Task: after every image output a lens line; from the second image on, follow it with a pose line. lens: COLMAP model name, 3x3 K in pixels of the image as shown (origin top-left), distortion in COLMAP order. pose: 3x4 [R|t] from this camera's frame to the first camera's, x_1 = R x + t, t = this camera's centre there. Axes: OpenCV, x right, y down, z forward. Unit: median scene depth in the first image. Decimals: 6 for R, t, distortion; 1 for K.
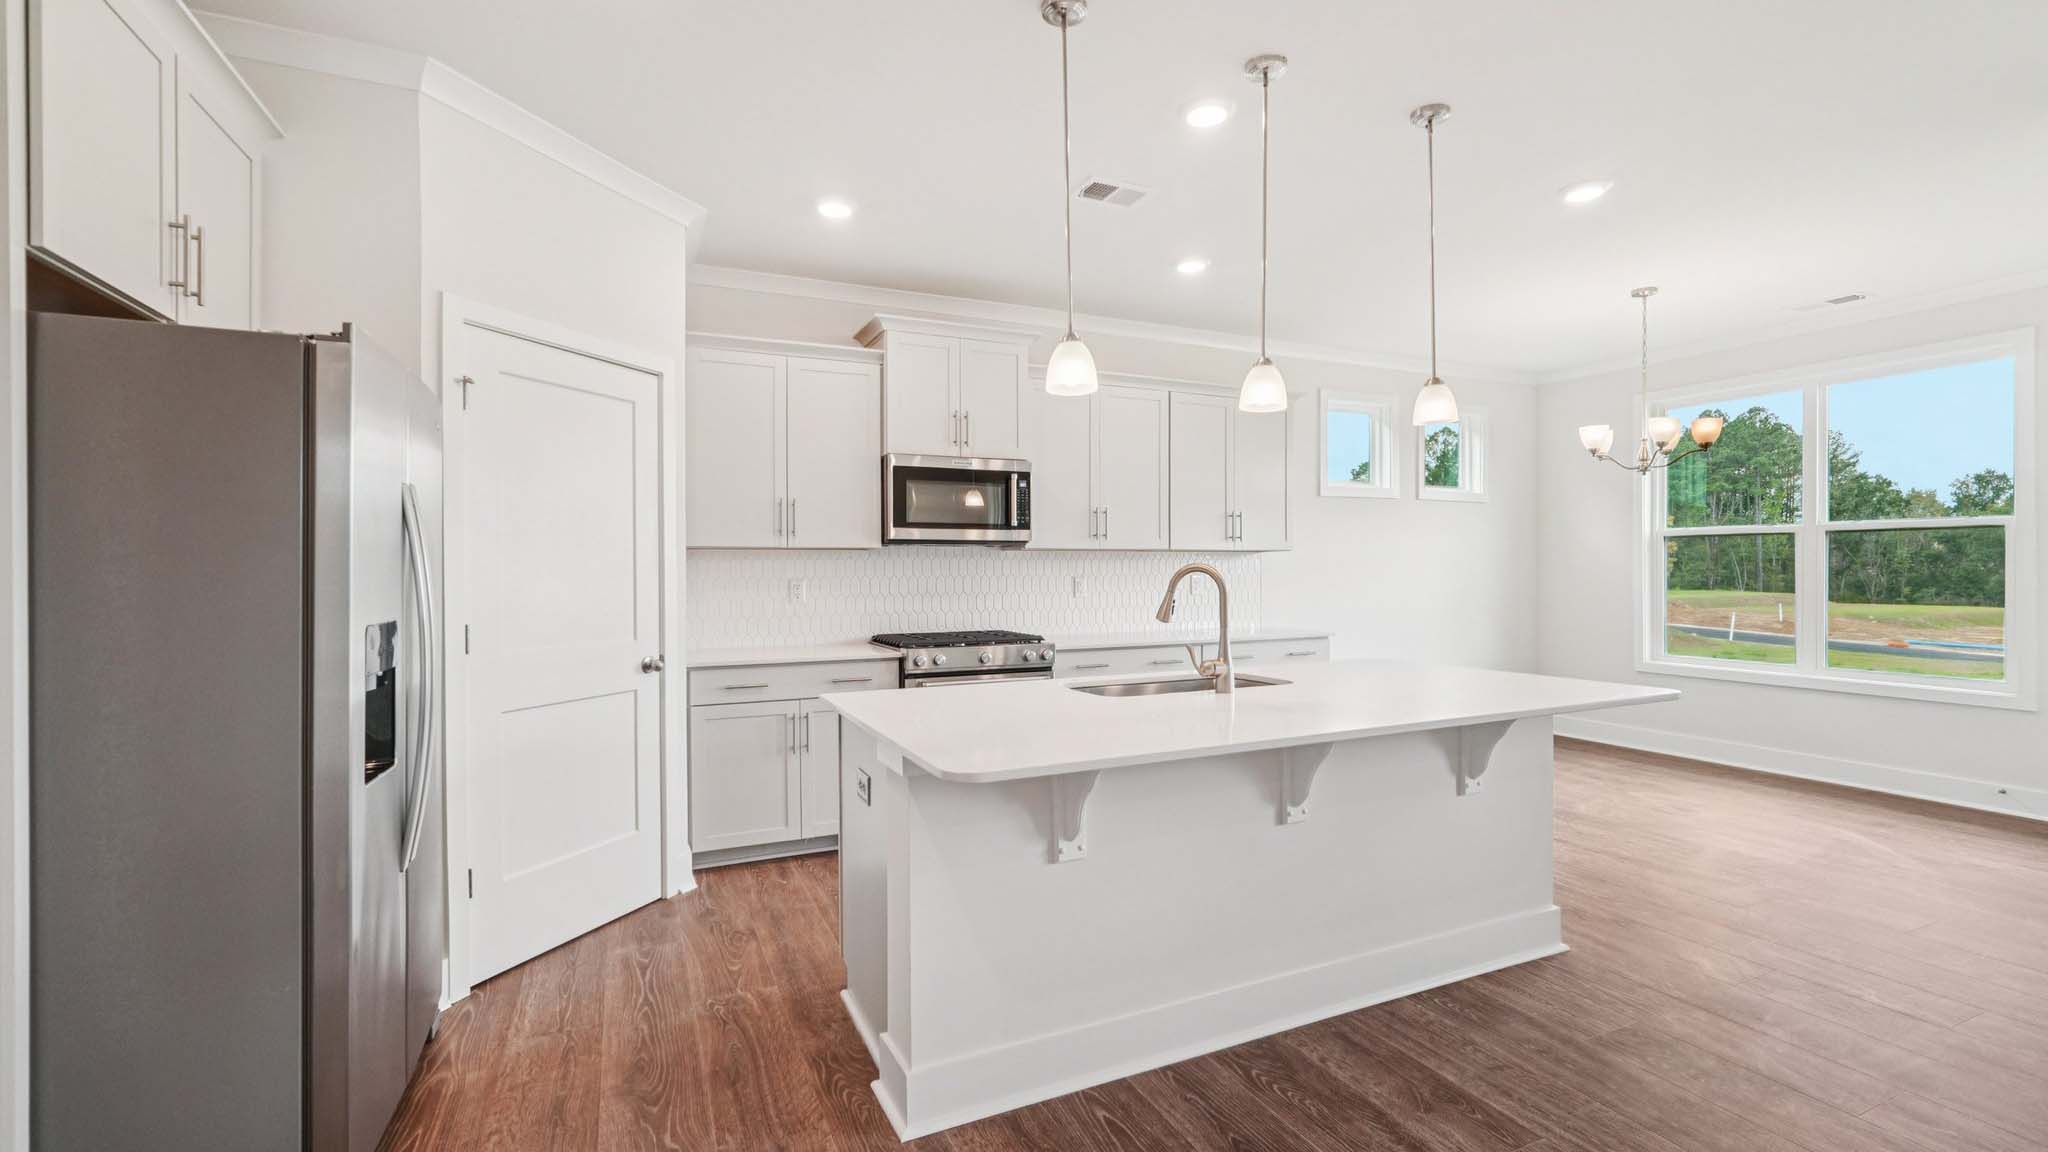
lens RADIAL K [[887.4, 0, 1031.4], [0, 887.4, 576.9], [0, 0, 1]] dist [-0.012128, 0.004693]
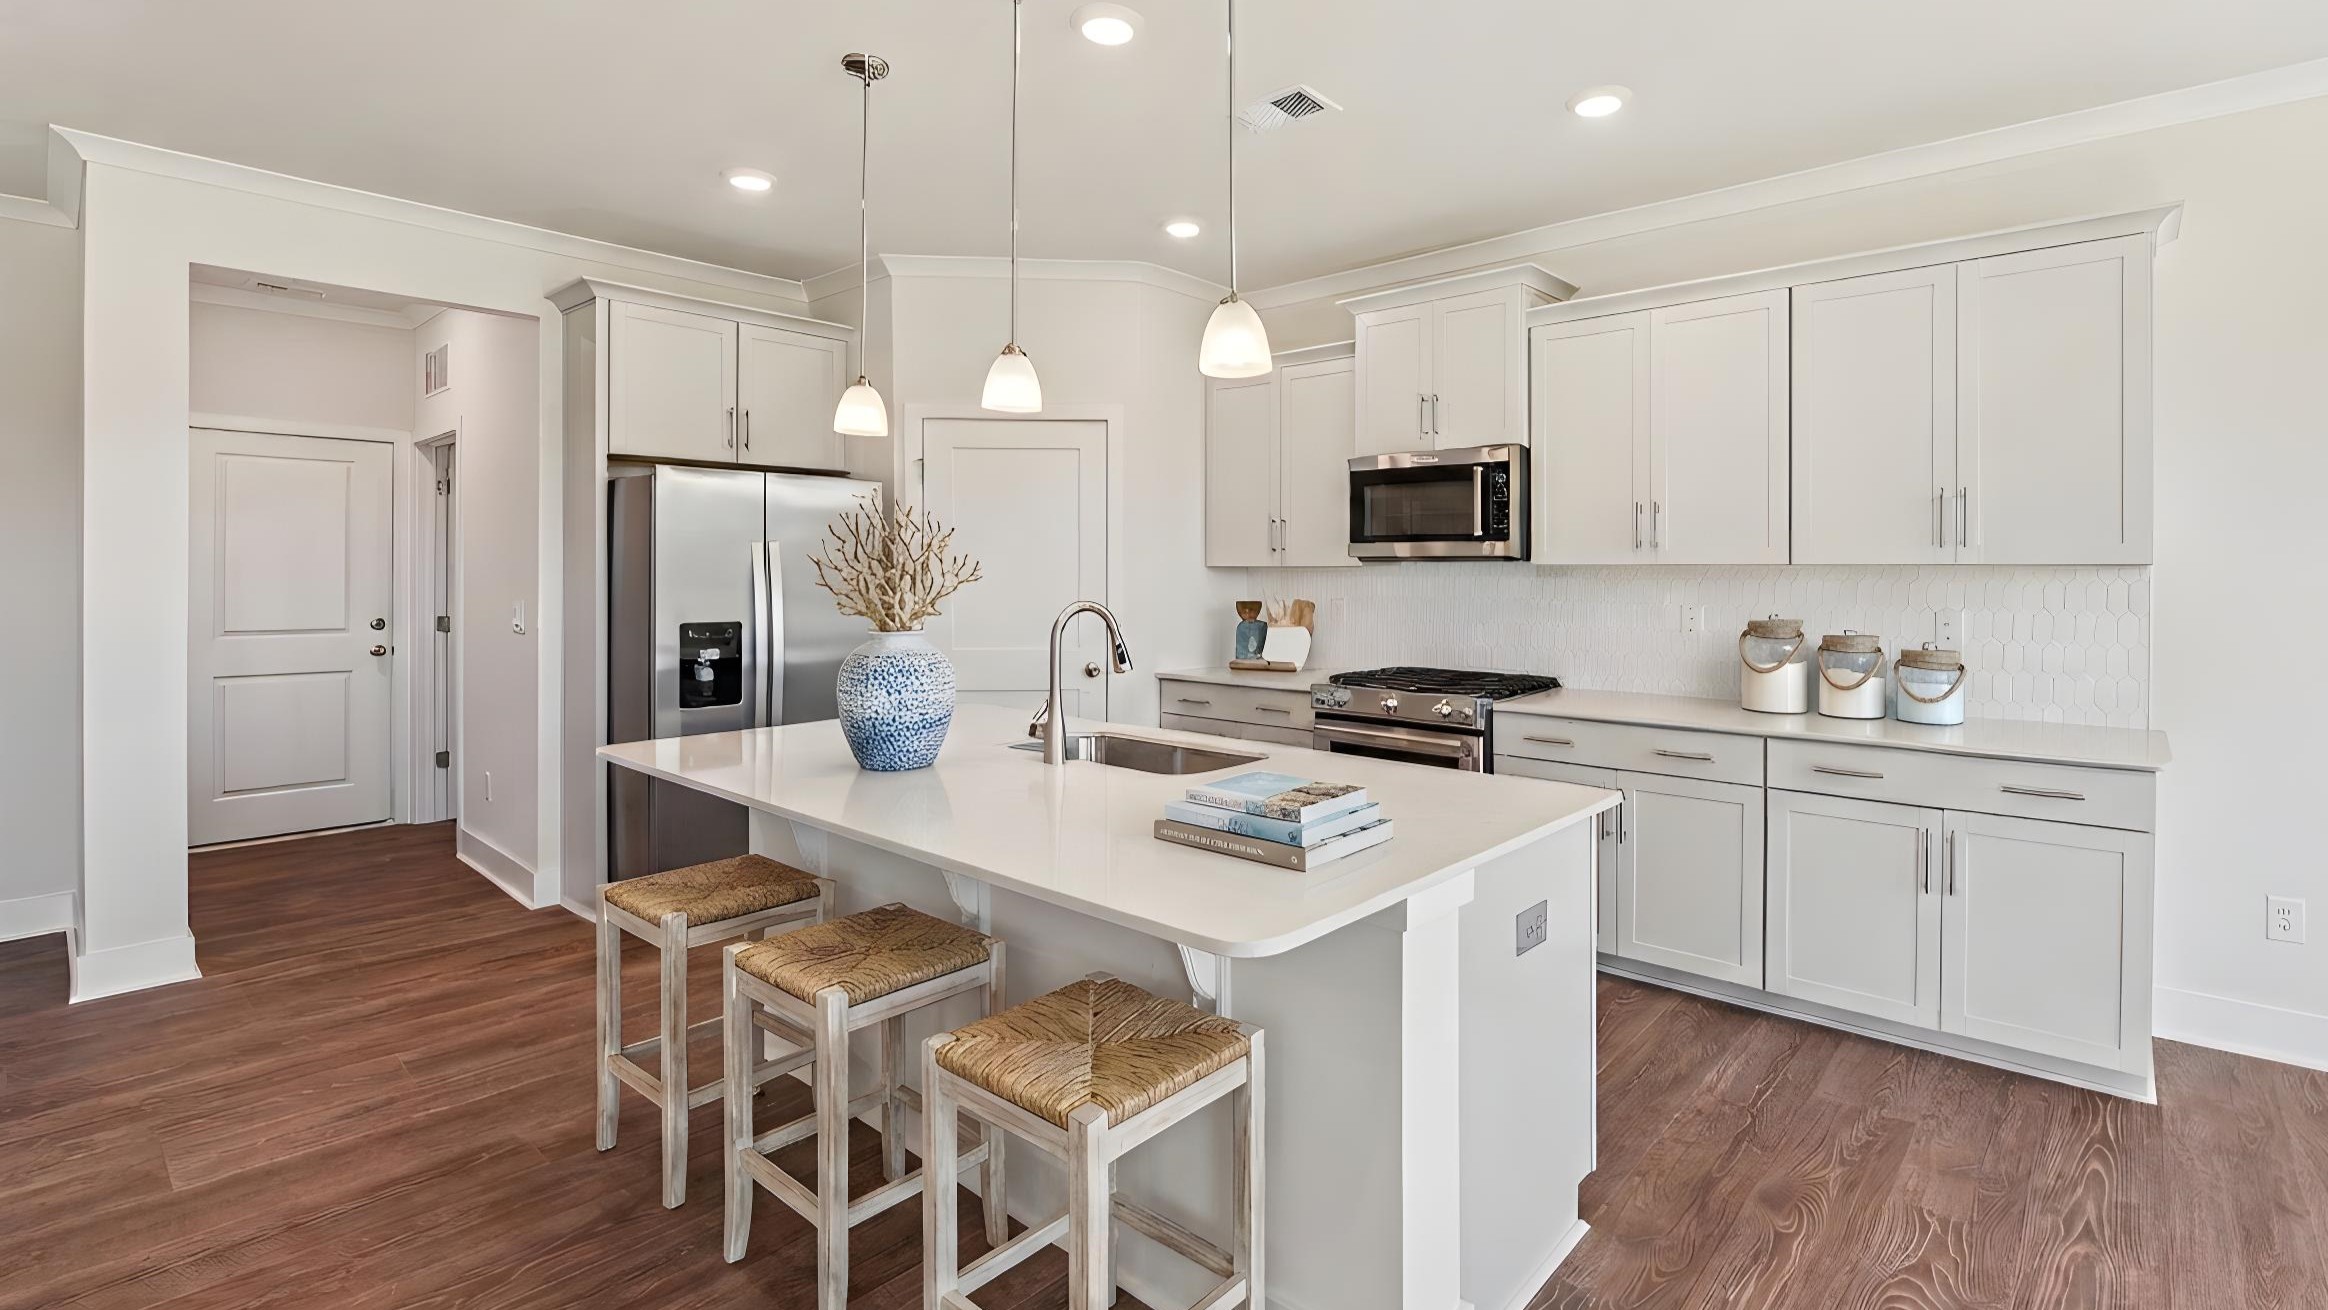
lens RADIAL K [[1035.0, 0, 1230.2], [0, 1035.0, 591.7], [0, 0, 1]] dist [-0.004236, -0.001349]
pose [[0.421831, 0.020119, -0.906451, 0.702255], [-0.011589, 0.999792, 0.016798, -0.023888], [0.906600, 0.003419, 0.421976, 0.465223]]
